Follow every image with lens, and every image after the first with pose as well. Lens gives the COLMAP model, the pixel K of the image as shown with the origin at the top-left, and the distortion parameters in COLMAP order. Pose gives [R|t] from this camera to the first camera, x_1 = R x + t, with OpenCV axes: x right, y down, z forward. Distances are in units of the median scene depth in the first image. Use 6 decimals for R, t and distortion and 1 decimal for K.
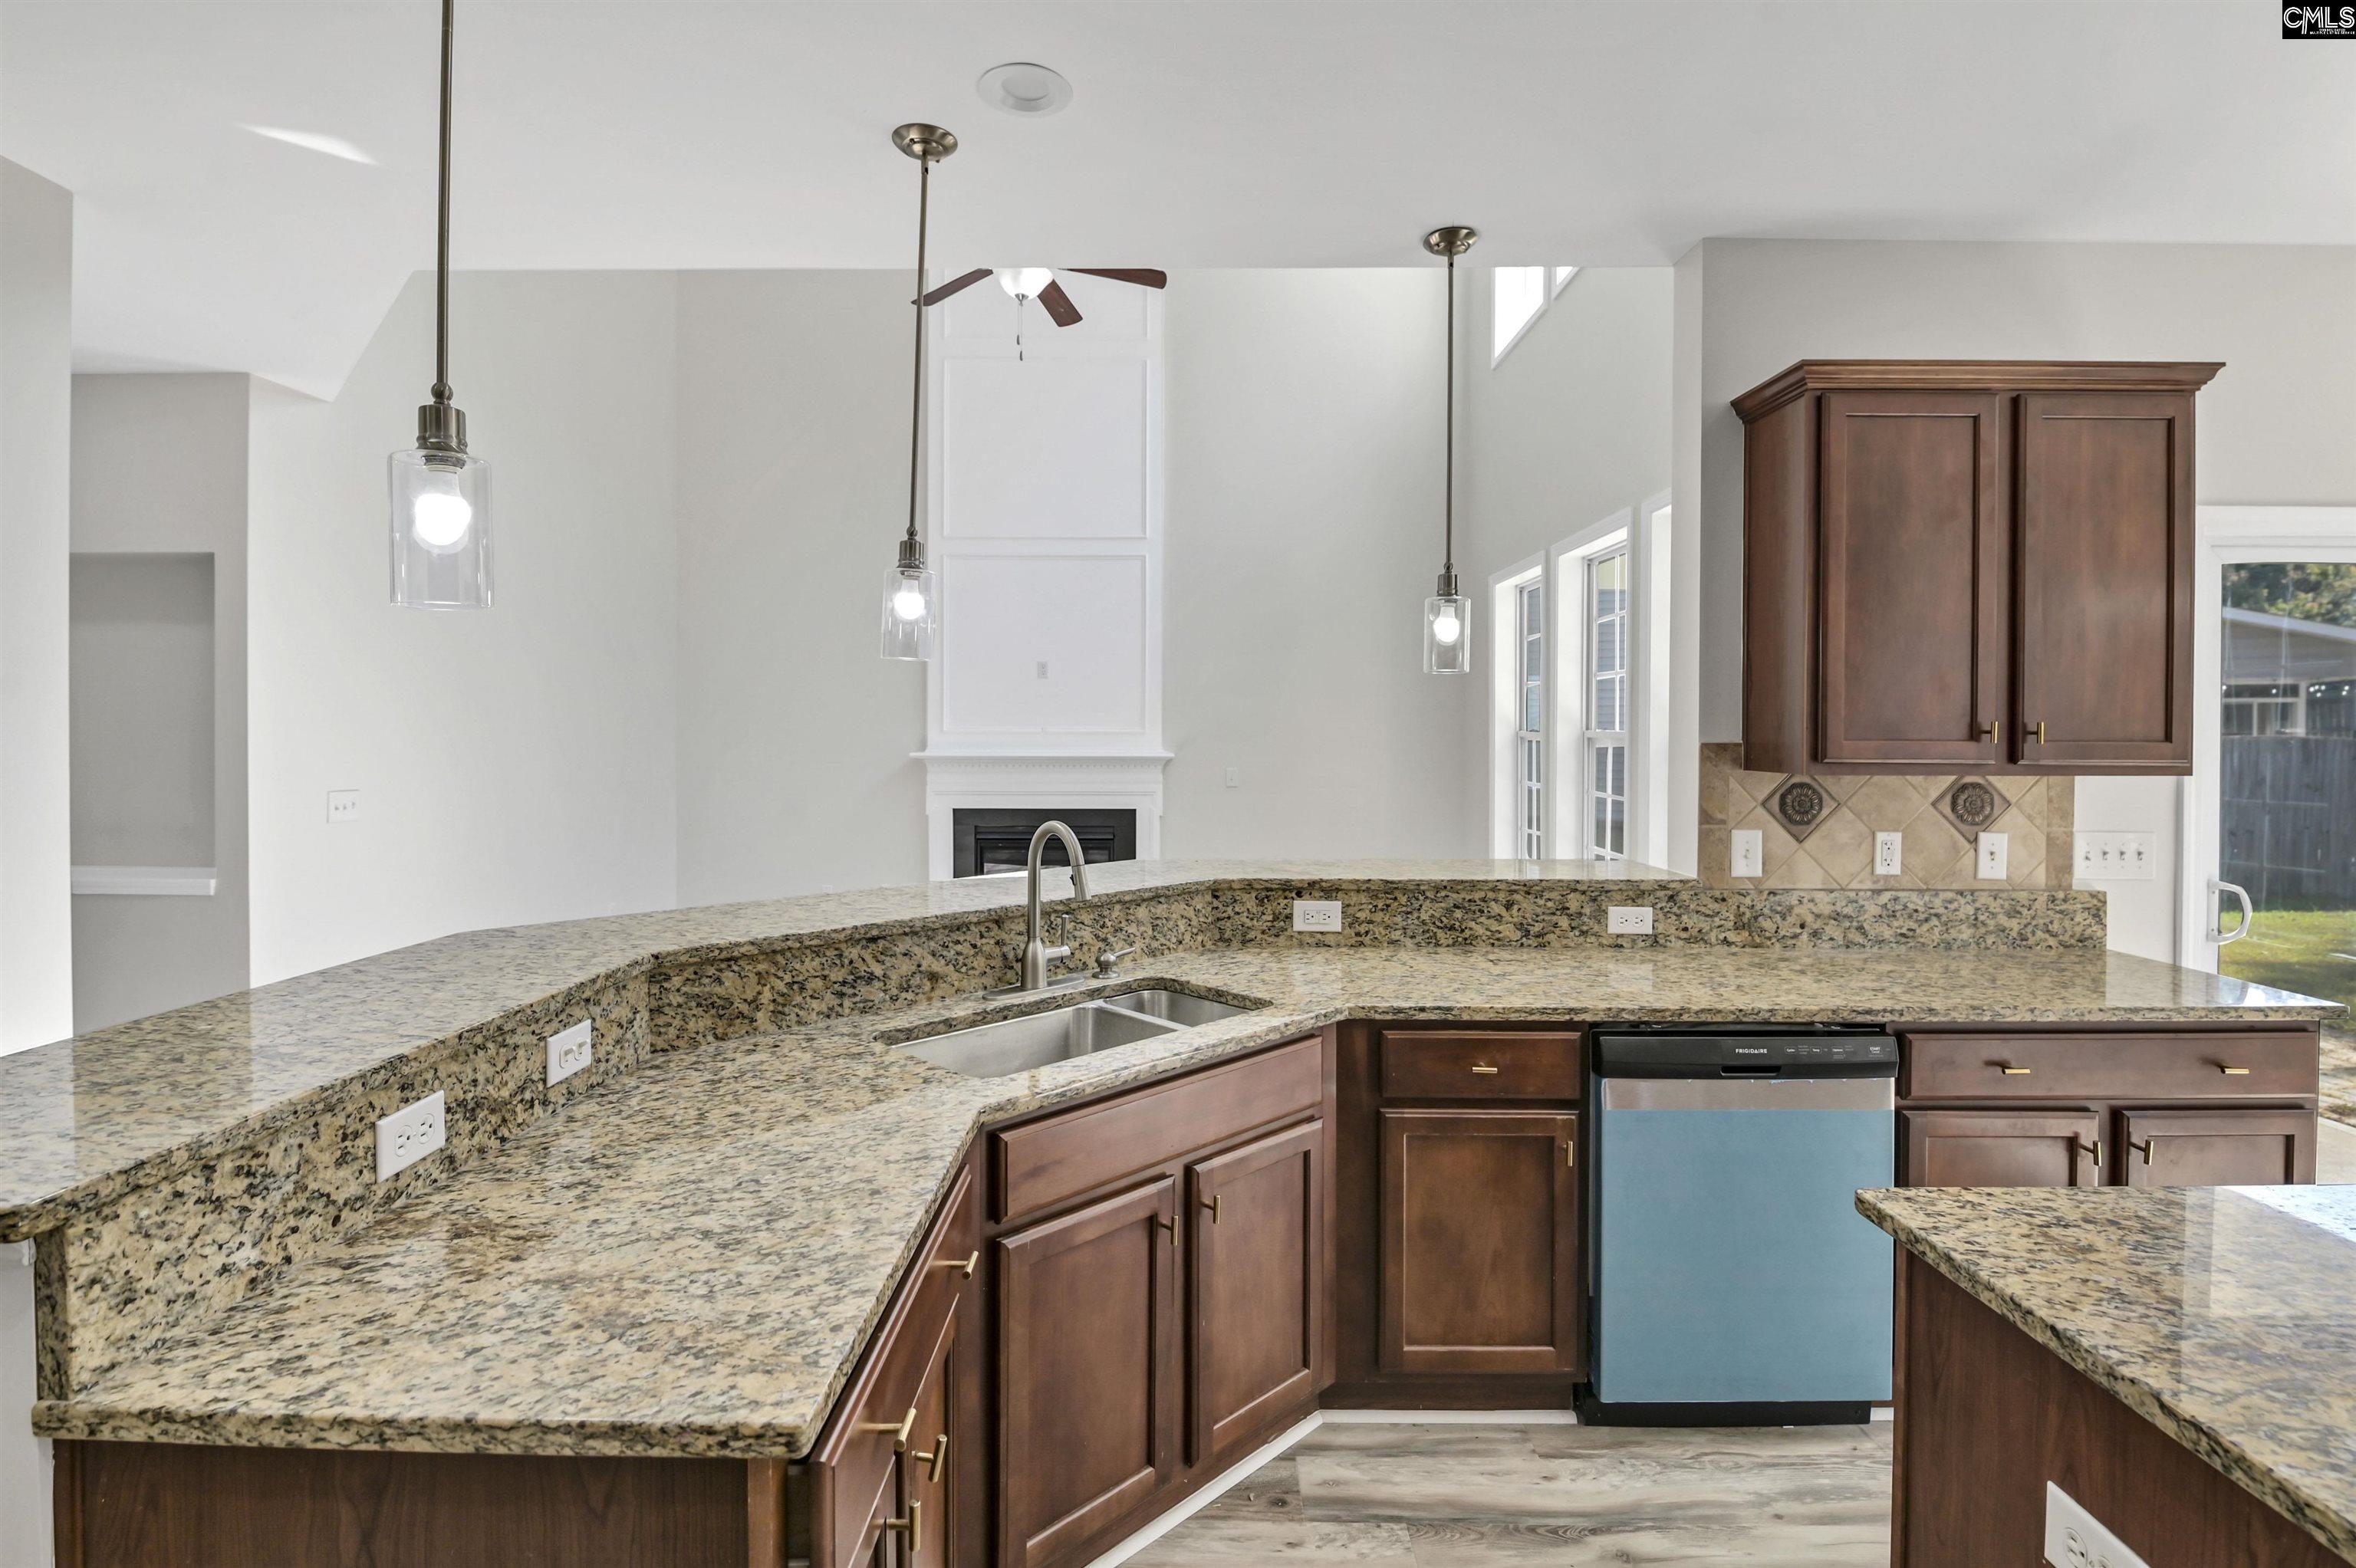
lens RADIAL K [[1127.1, 0, 1198.2], [0, 1127.1, 738.2], [0, 0, 1]] dist [-0.000715, -0.008813]
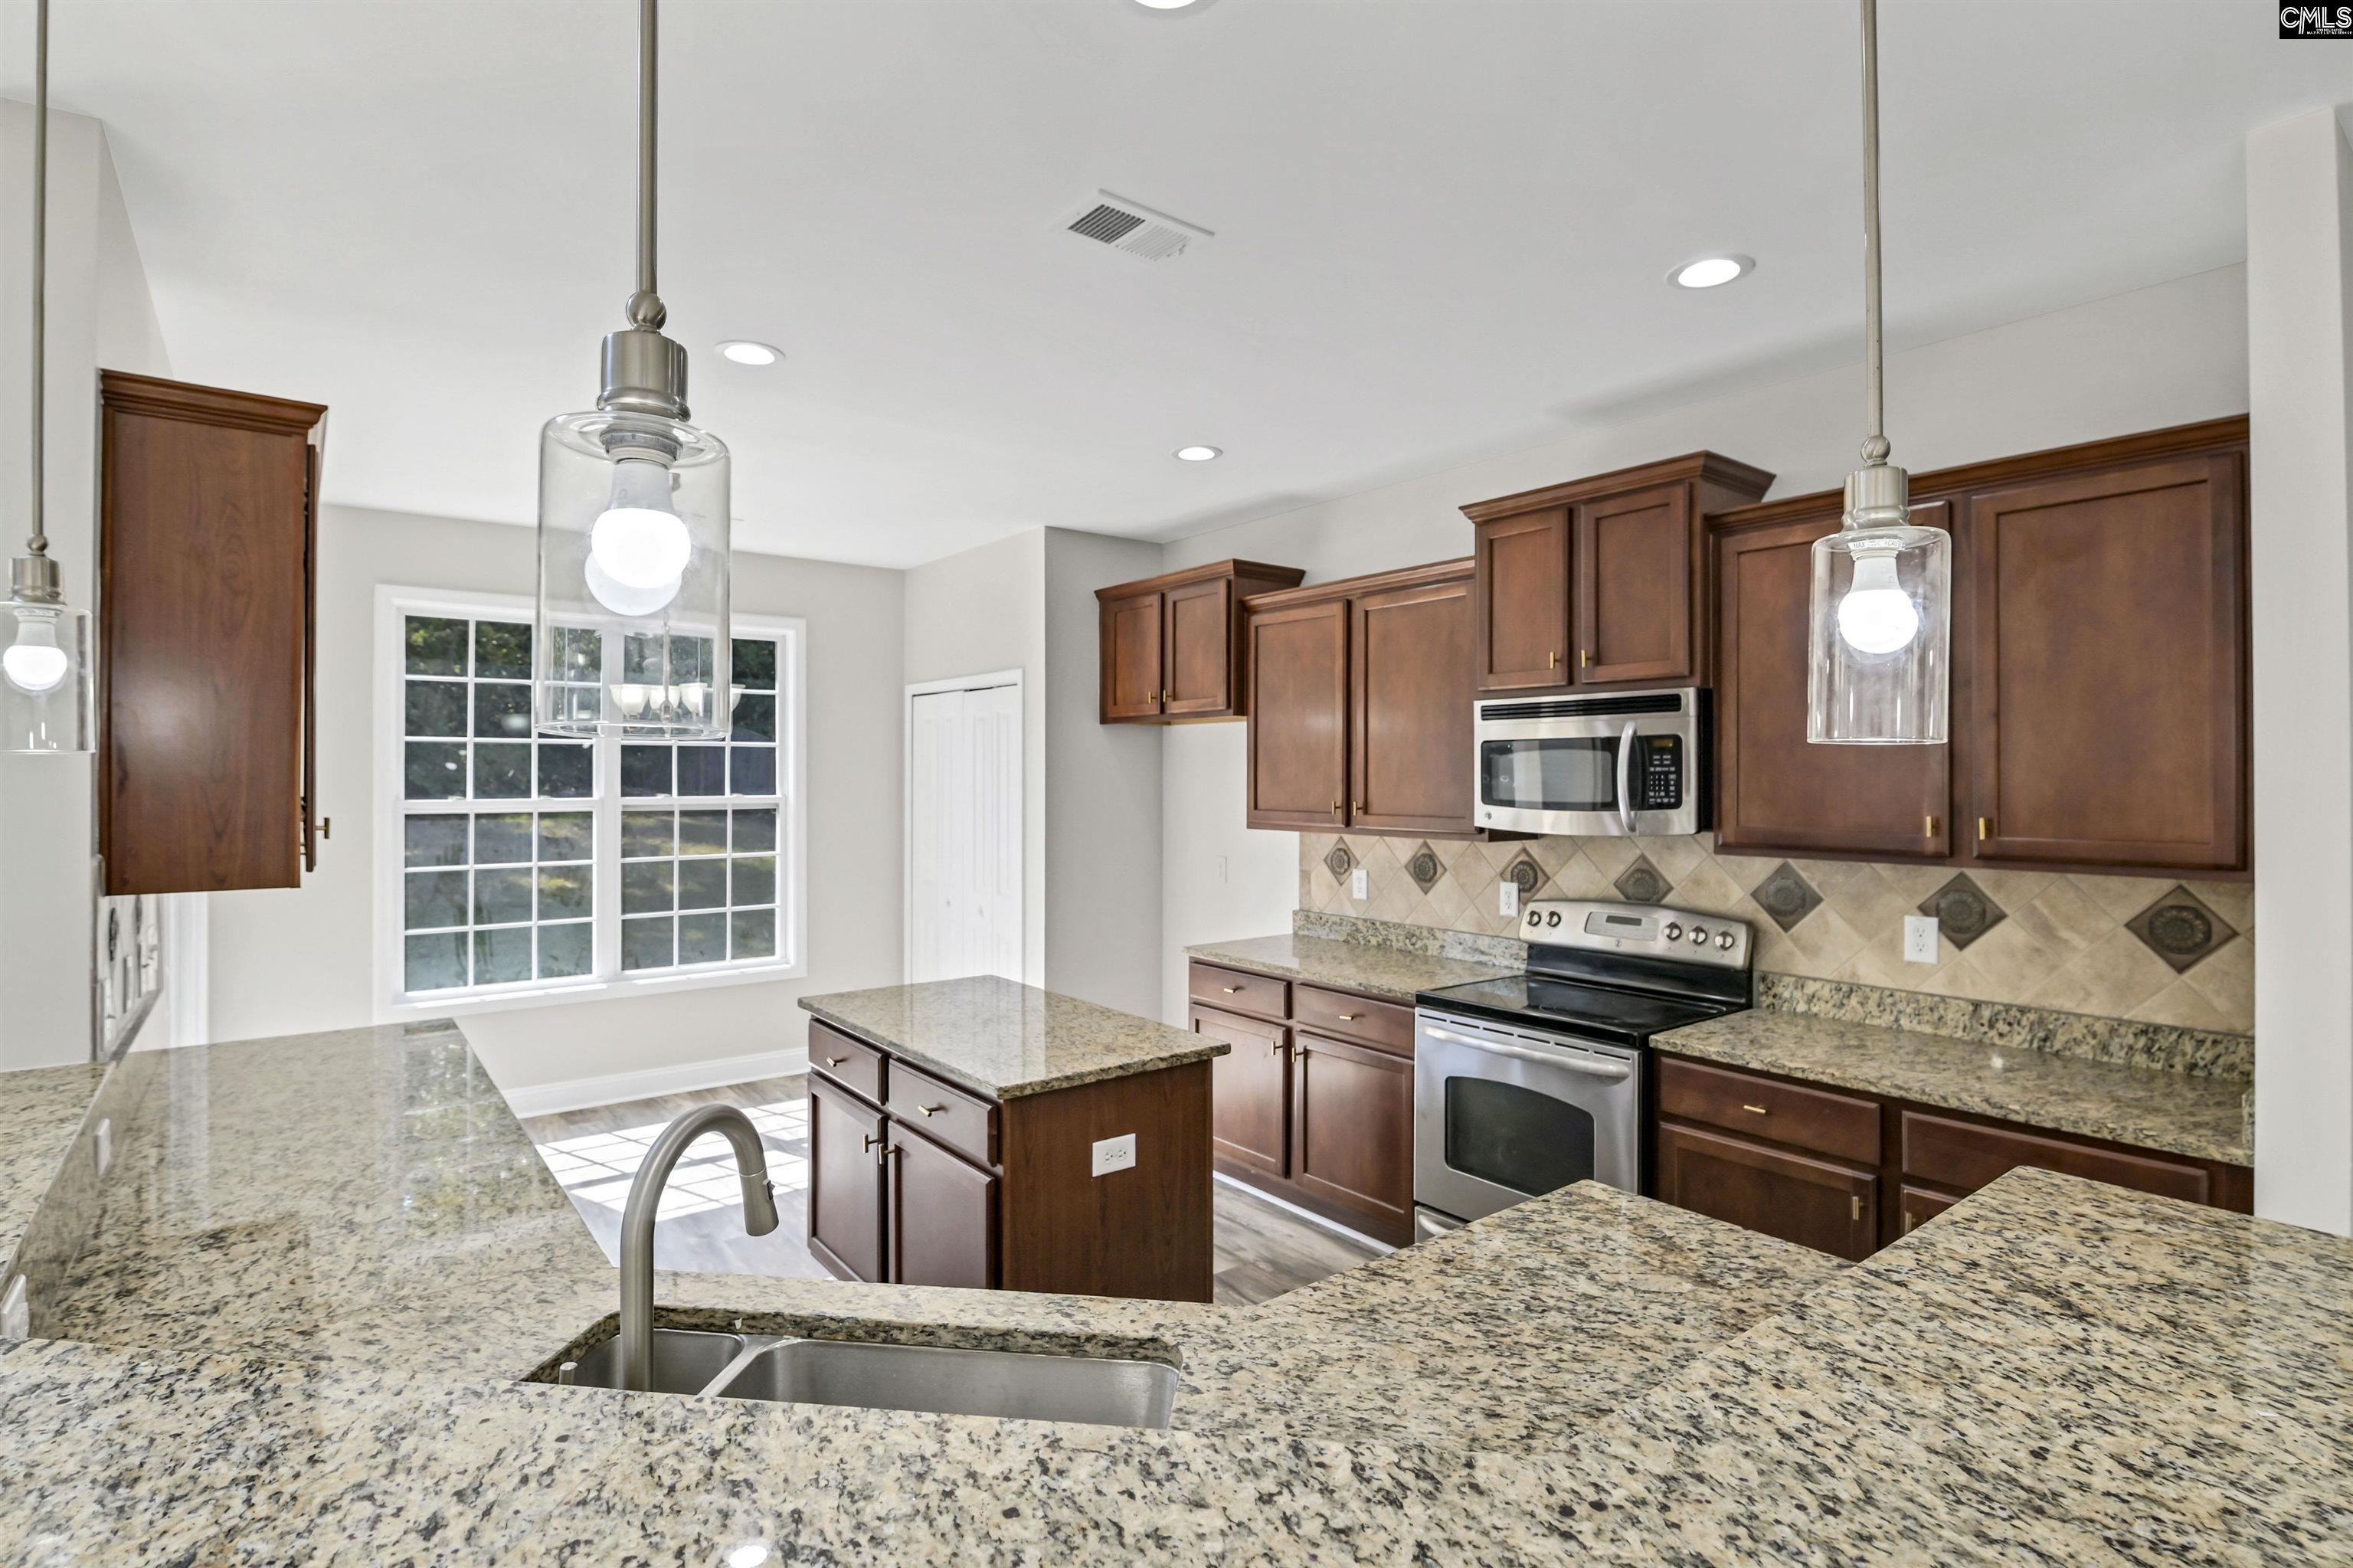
lens RADIAL K [[1125.9, 0, 1187.8], [0, 1125.9, 787.6], [0, 0, 1]] dist [-0.000715, -0.008813]
pose [[-0.611125, -0.010790, 0.791461, -0.482666], [0.002635, 0.999874, 0.015665, -0.048857], [-0.791530, 0.011659, -0.611019, 0.891090]]
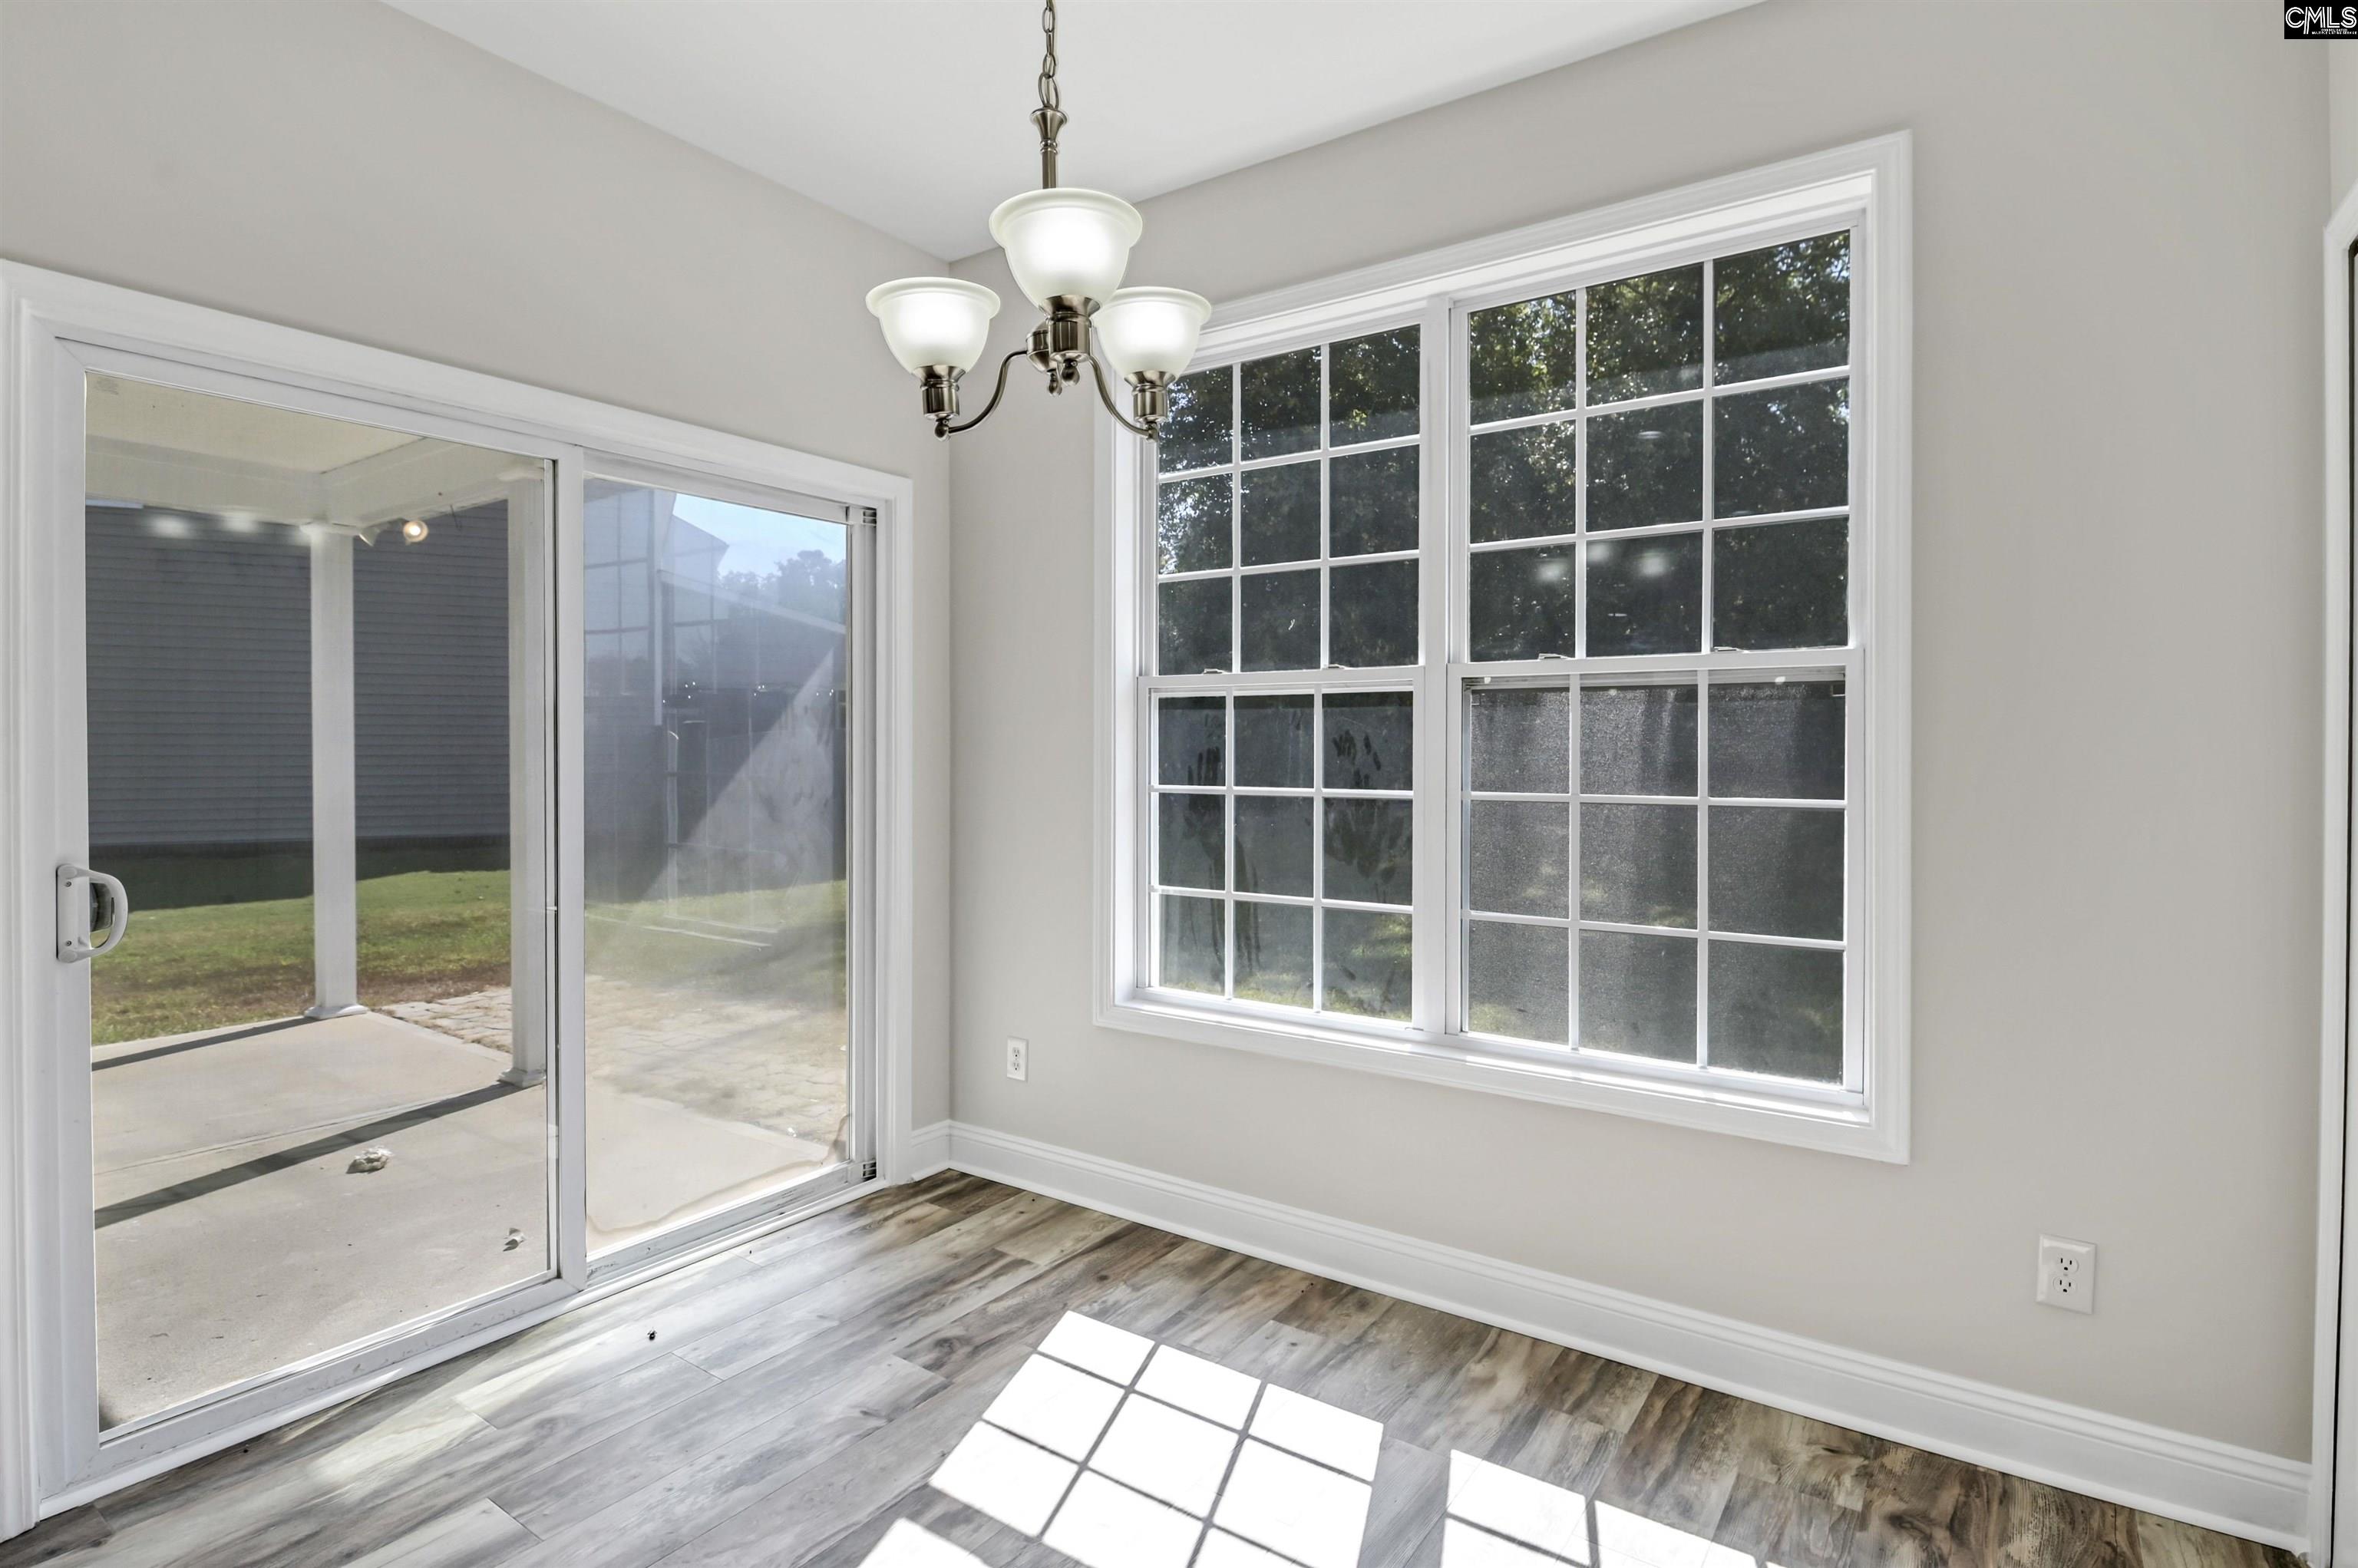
lens RADIAL K [[1128.2, 0, 1177.7], [0, 1128.2, 753.0], [0, 0, 1]] dist [-0.000715, -0.008813]
pose [[0.557375, -0.010707, 0.830192, 0.782691], [0.006719, 0.999942, 0.008385, 0.062935], [-0.830234, 0.000904, 0.557414, 0.136920]]
